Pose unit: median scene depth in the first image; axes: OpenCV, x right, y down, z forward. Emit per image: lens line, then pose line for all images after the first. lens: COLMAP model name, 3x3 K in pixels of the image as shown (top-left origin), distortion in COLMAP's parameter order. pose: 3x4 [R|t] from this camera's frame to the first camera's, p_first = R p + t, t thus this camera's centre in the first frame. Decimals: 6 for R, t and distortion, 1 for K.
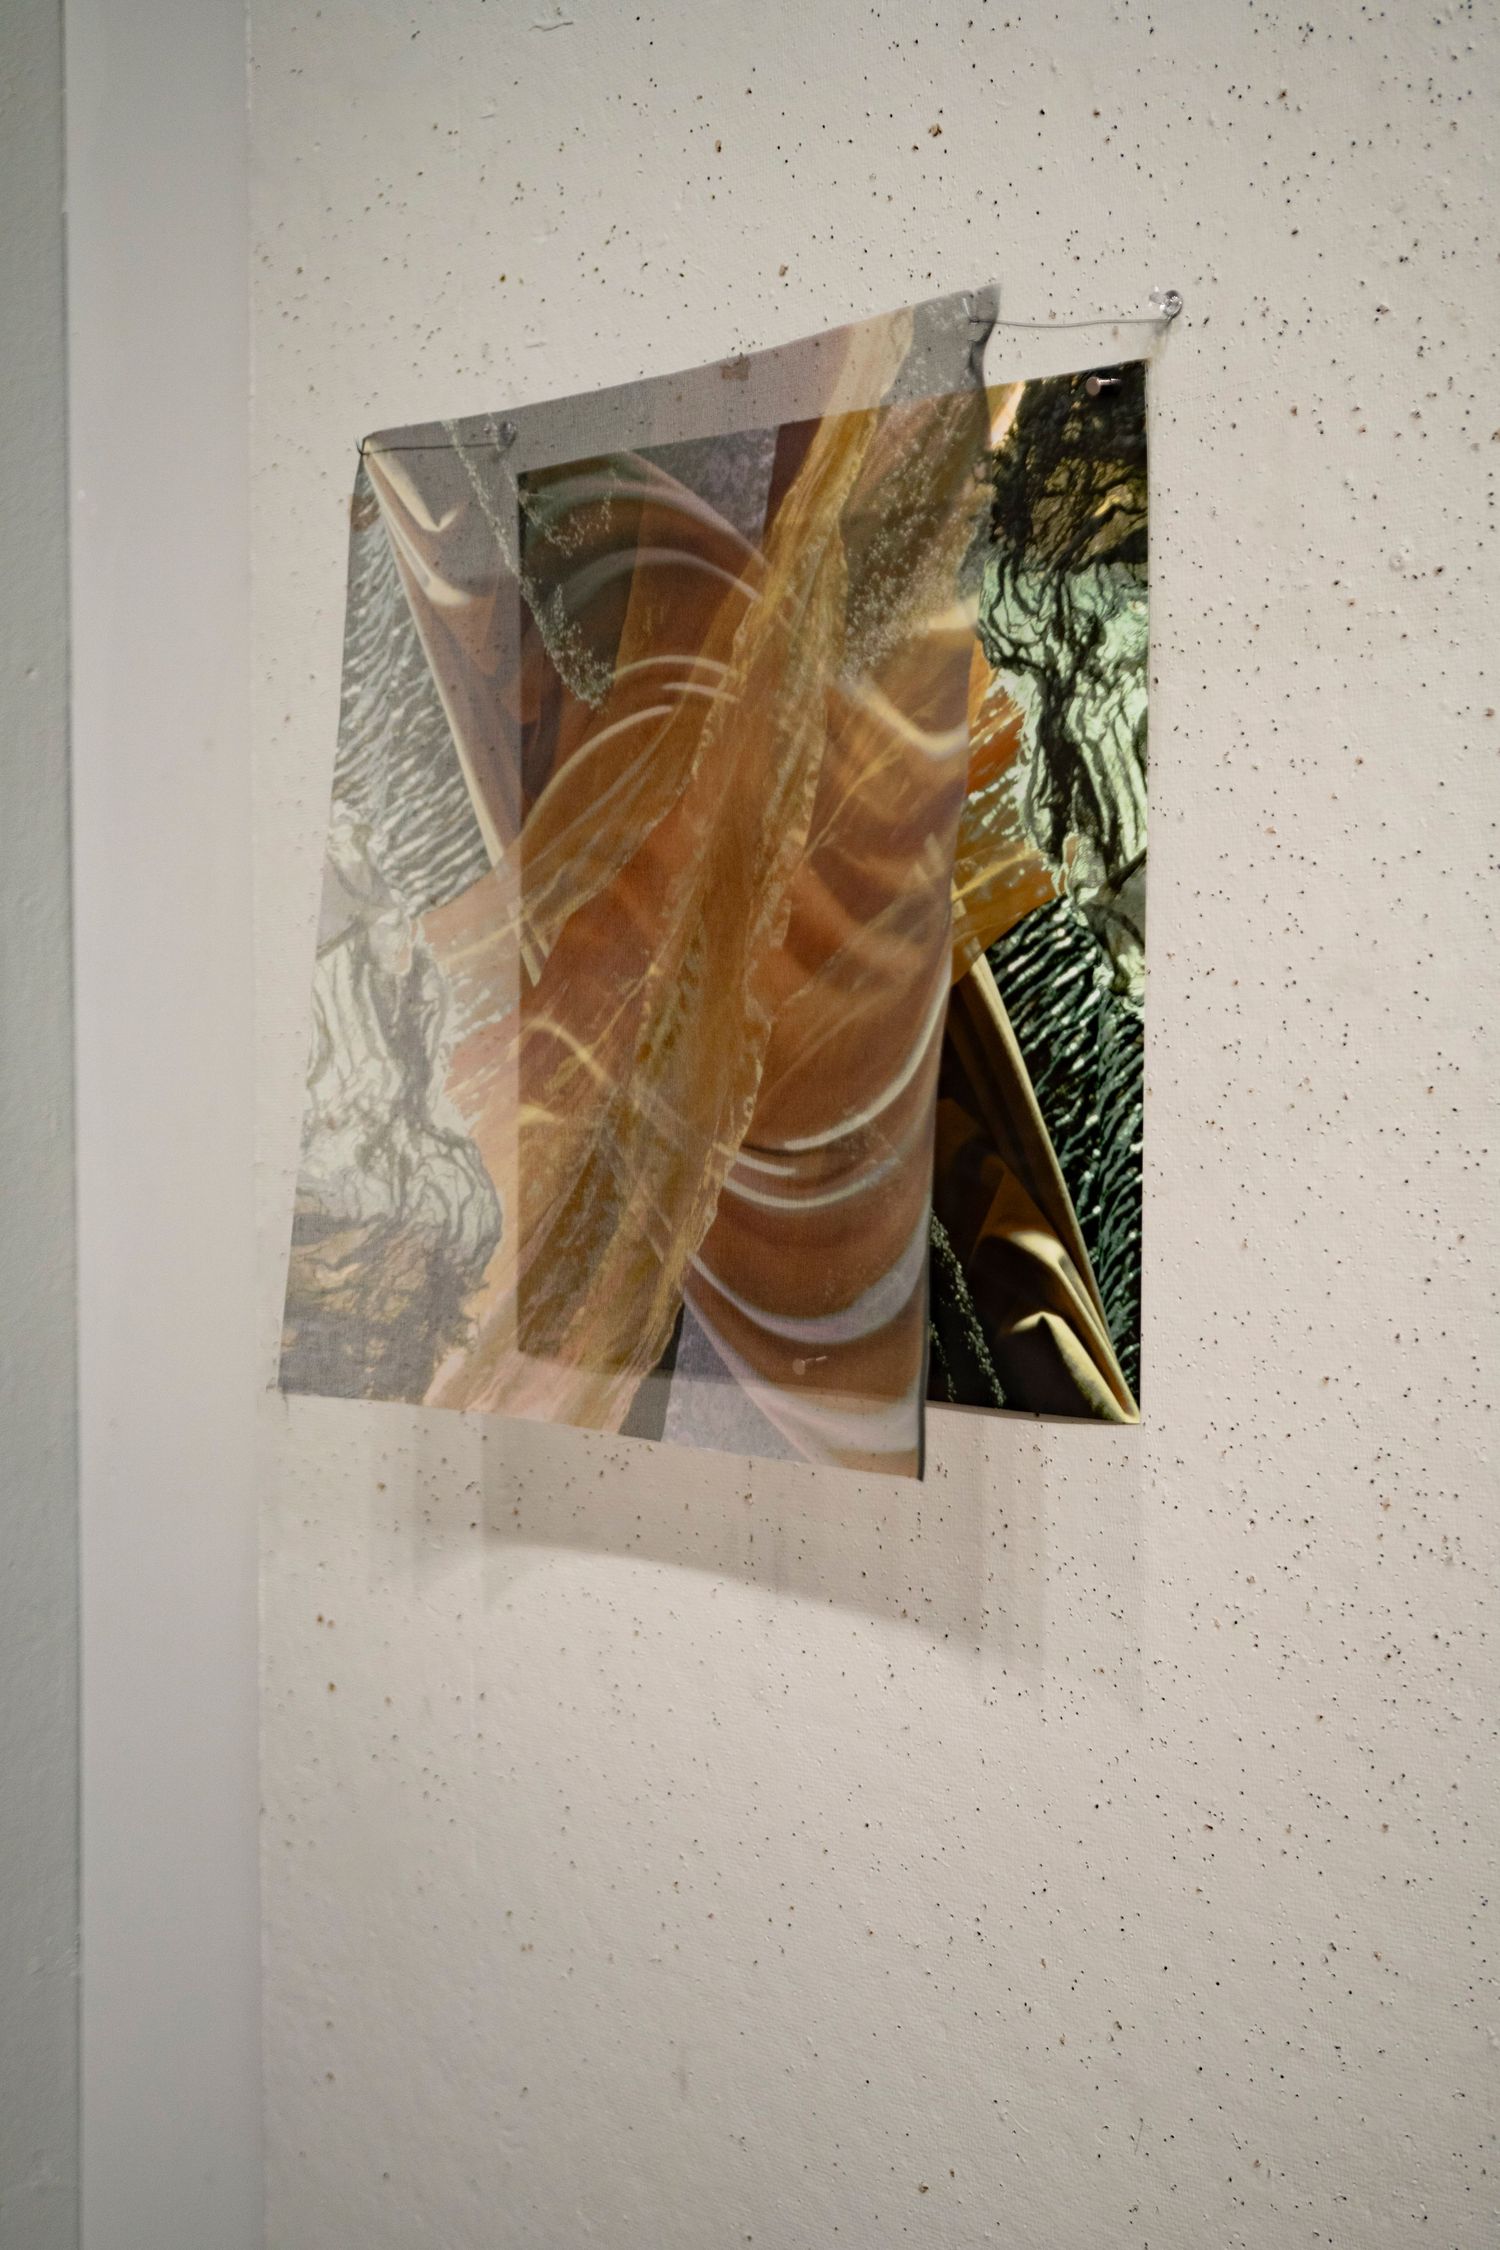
lens RADIAL K [[3095.5, 0, 750.0], [0, 3095.5, 1125.0], [0, 0, 1]] dist [-0.001908, 0.045570]
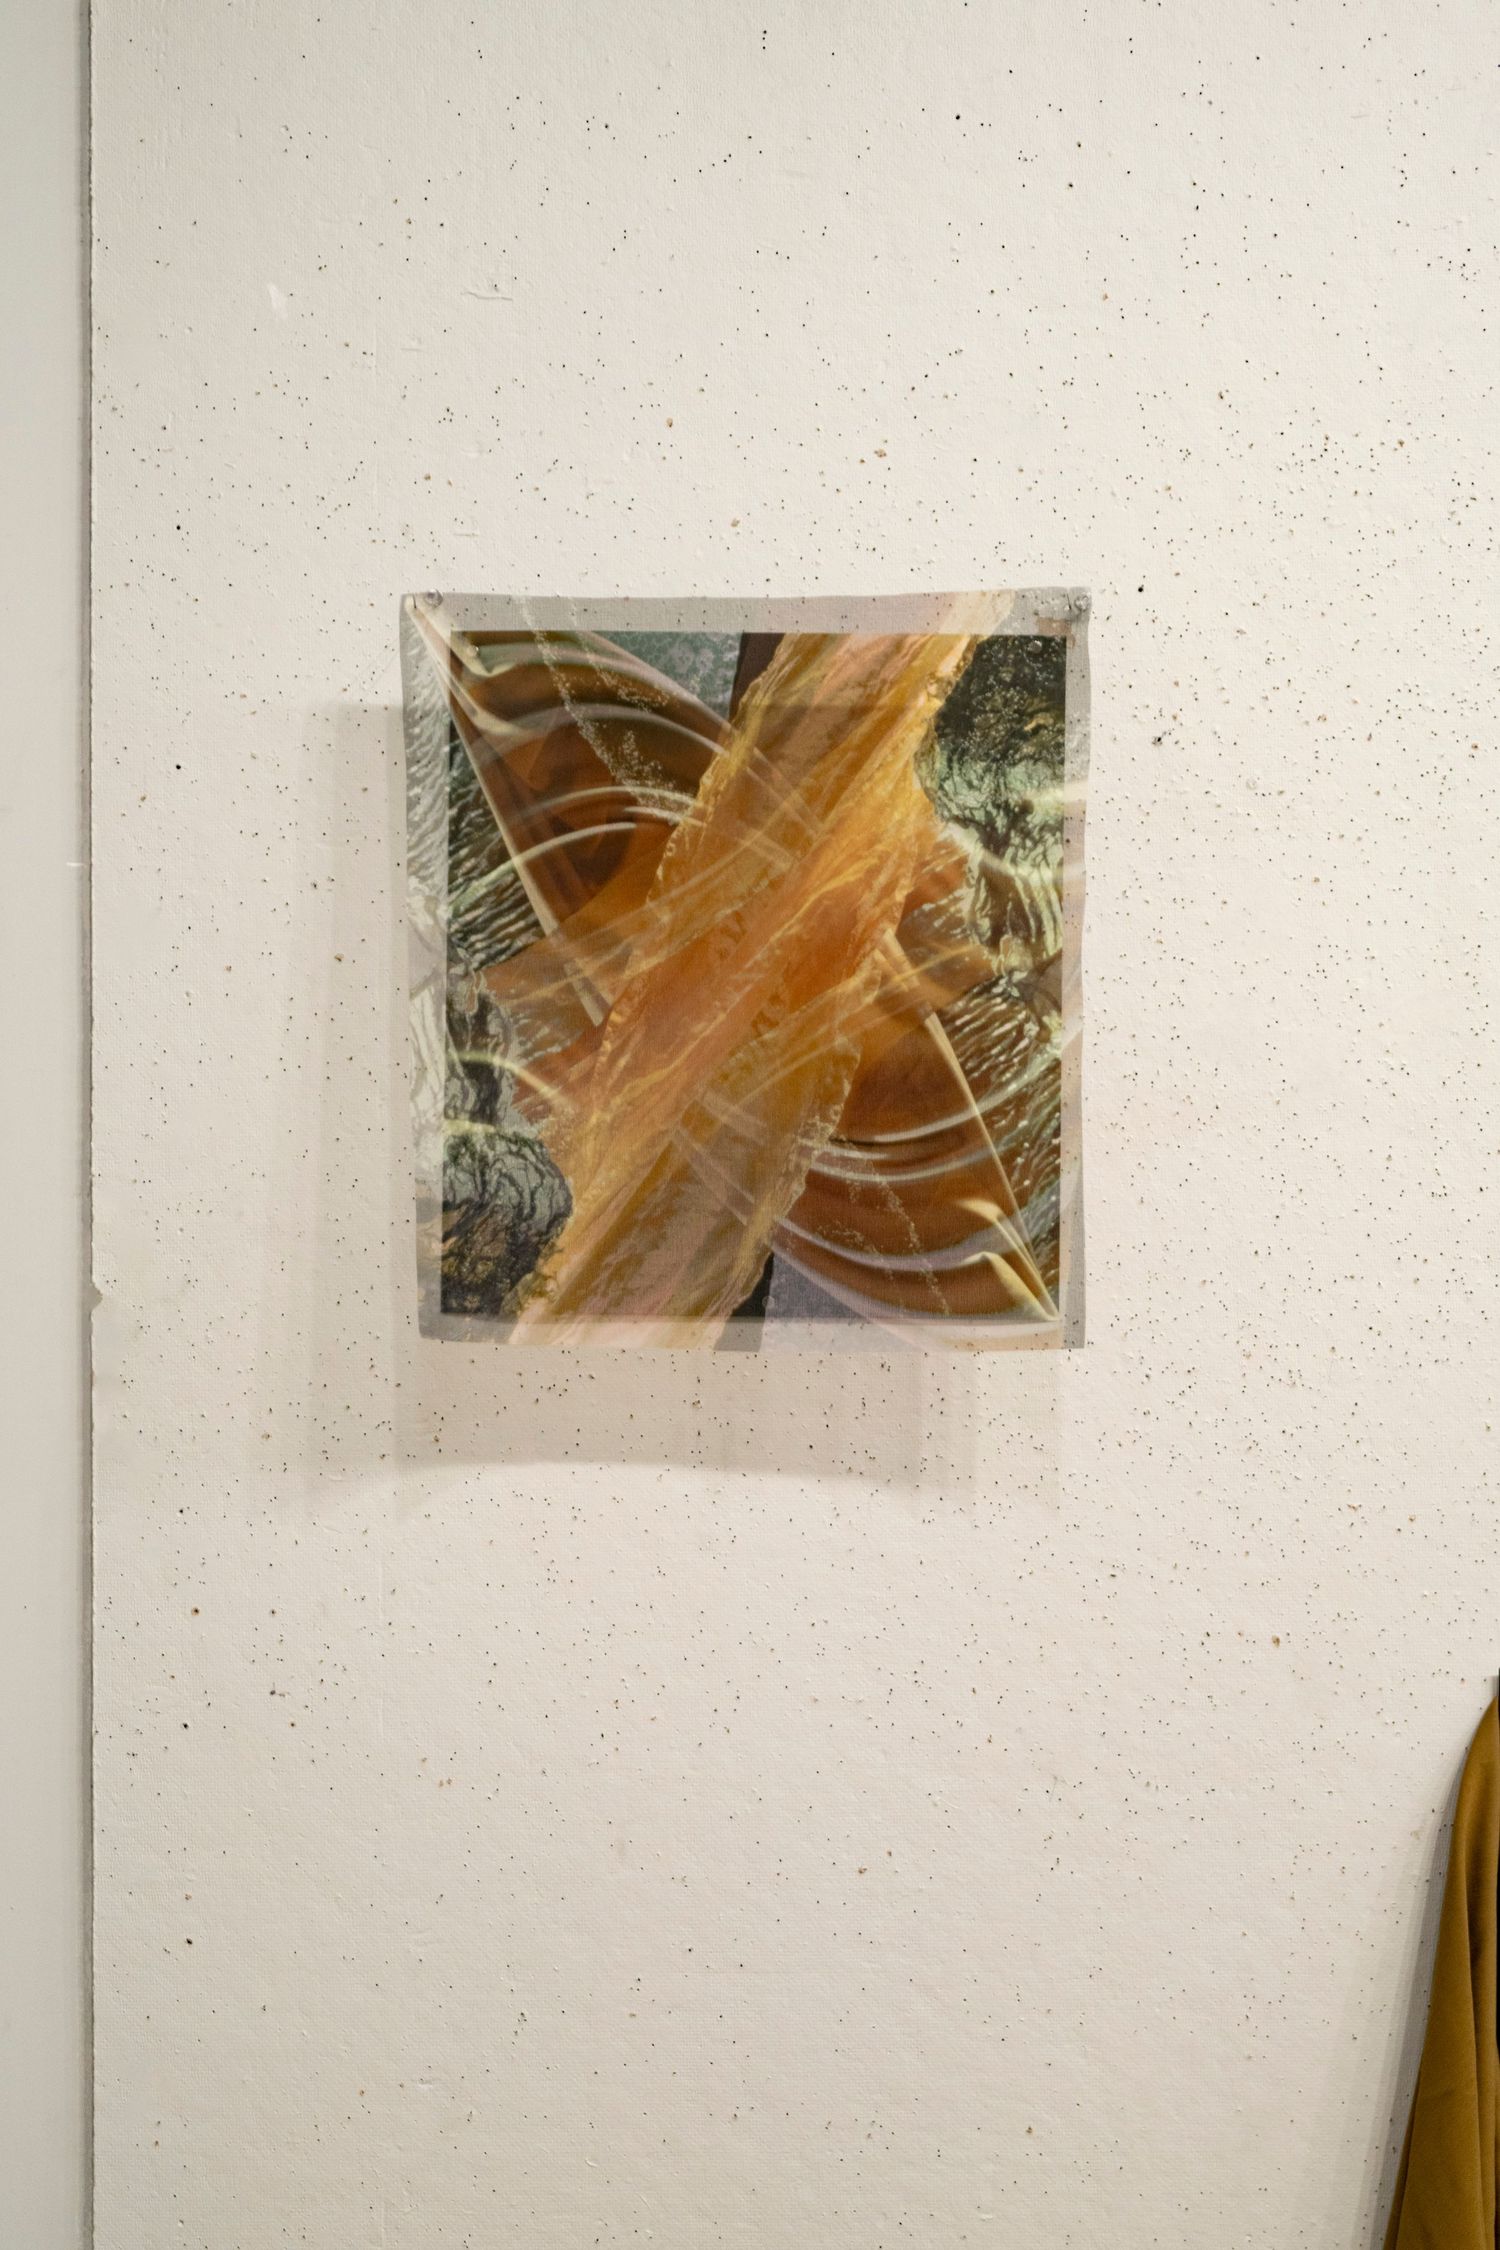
lens RADIAL K [[3095.5, 0, 750.0], [0, 3095.5, 1125.0], [0, 0, 1]] dist [-0.001908, 0.045570]
pose [[0.745651, 0.011140, 0.666243, -0.983291], [0.012538, 0.999449, -0.030743, 0.043278], [-0.666218, 0.031276, 0.745101, -0.045695]]
